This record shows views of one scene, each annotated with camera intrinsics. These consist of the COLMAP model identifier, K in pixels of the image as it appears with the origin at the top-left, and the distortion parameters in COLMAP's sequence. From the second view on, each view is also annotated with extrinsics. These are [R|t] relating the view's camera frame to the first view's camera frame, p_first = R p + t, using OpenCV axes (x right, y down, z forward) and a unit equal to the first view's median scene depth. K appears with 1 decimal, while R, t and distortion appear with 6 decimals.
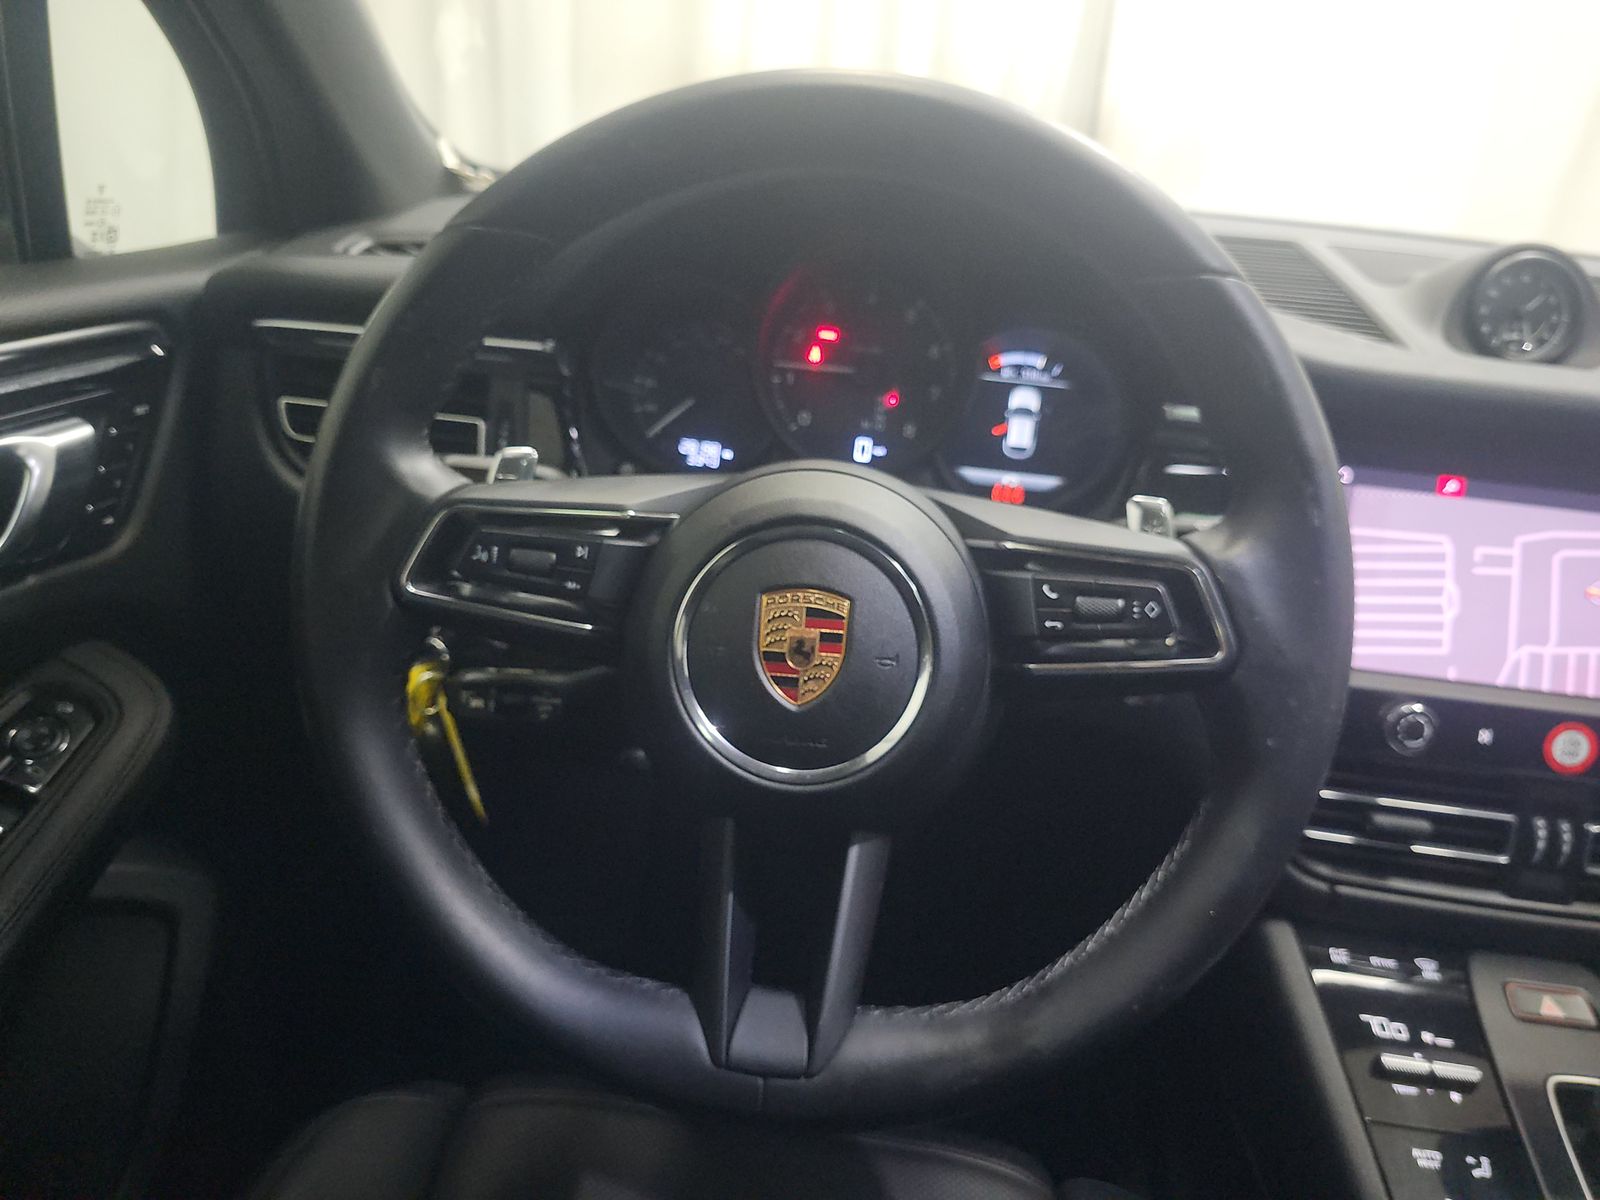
lens RADIAL K [[1051.1, 0, 800.0], [0, 1051.1, 600.0], [0, 0, 1]] dist [0.035191, -0.055539]
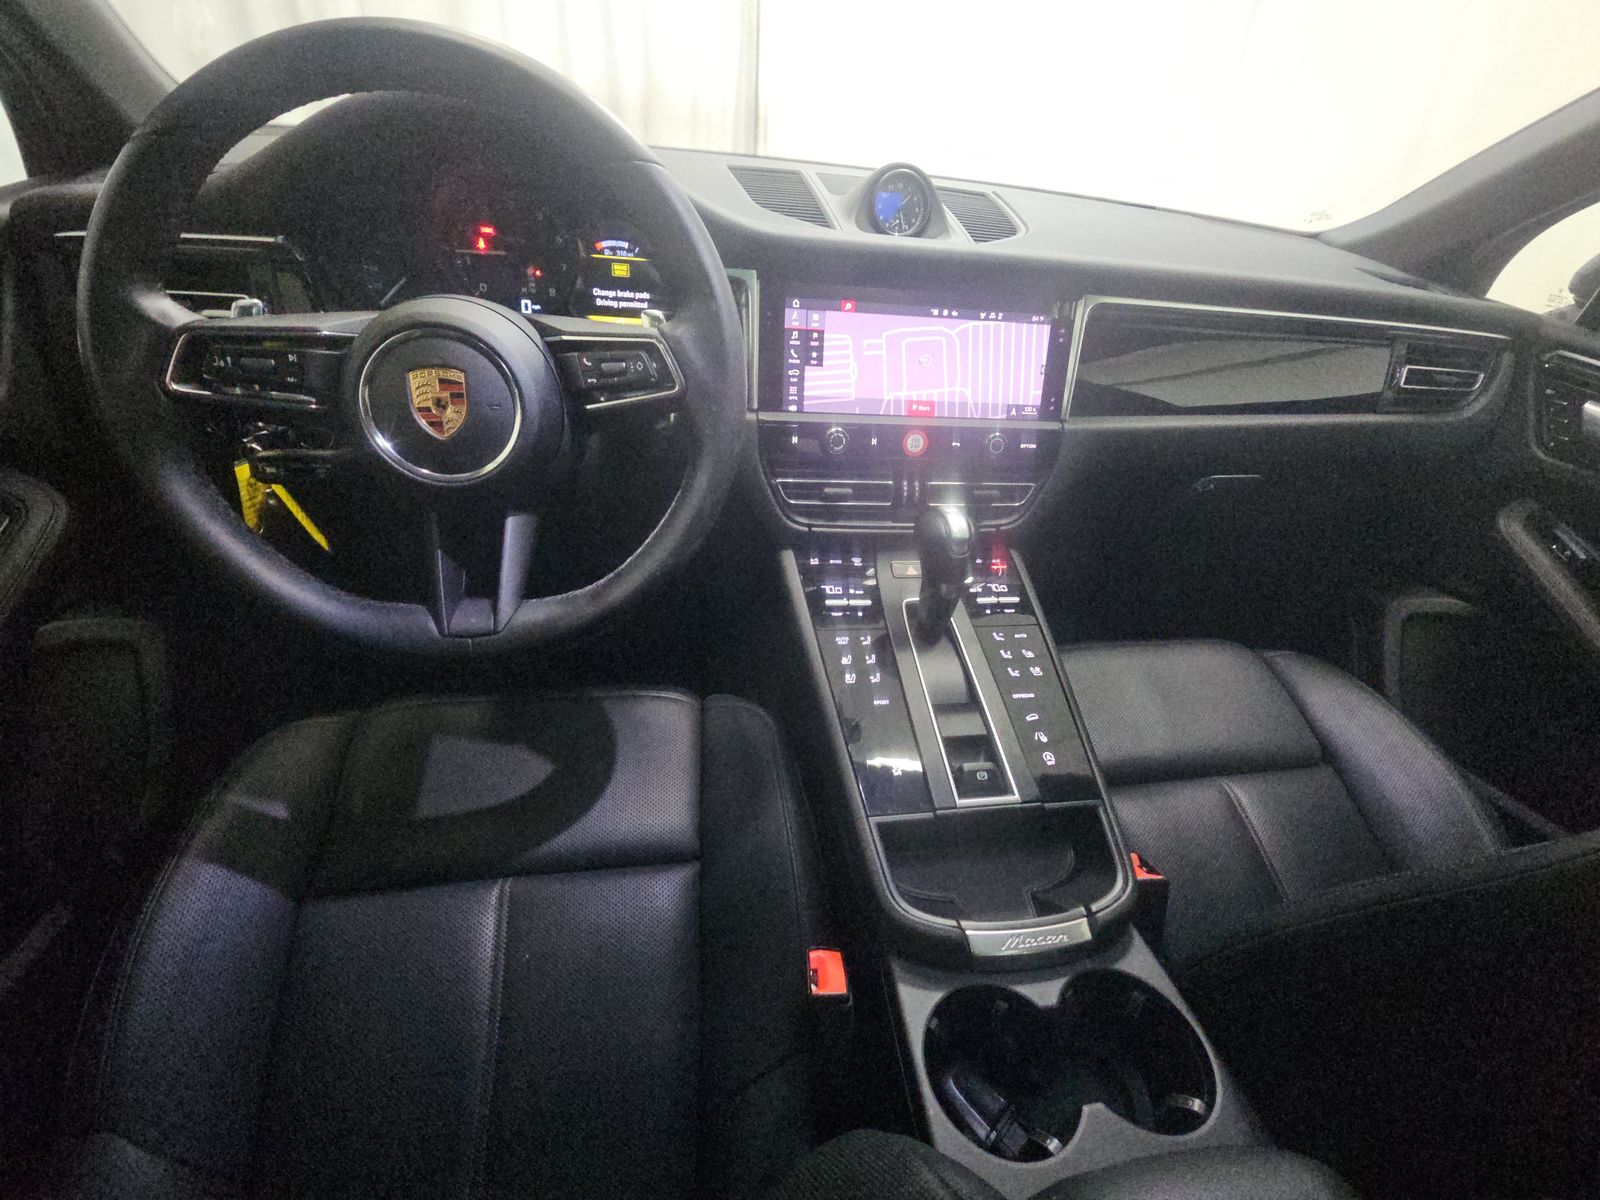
lens RADIAL K [[639.8, 0, 800.0], [0, 639.8, 600.0], [0, 0, 1]] dist [0.001596, 0.000124]
pose [[0.967522, -0.147398, 0.205366, 0.225173], [0.098811, 0.968290, 0.229459, 0.127671], [-0.232676, -0.201714, 0.951406, -0.163122]]
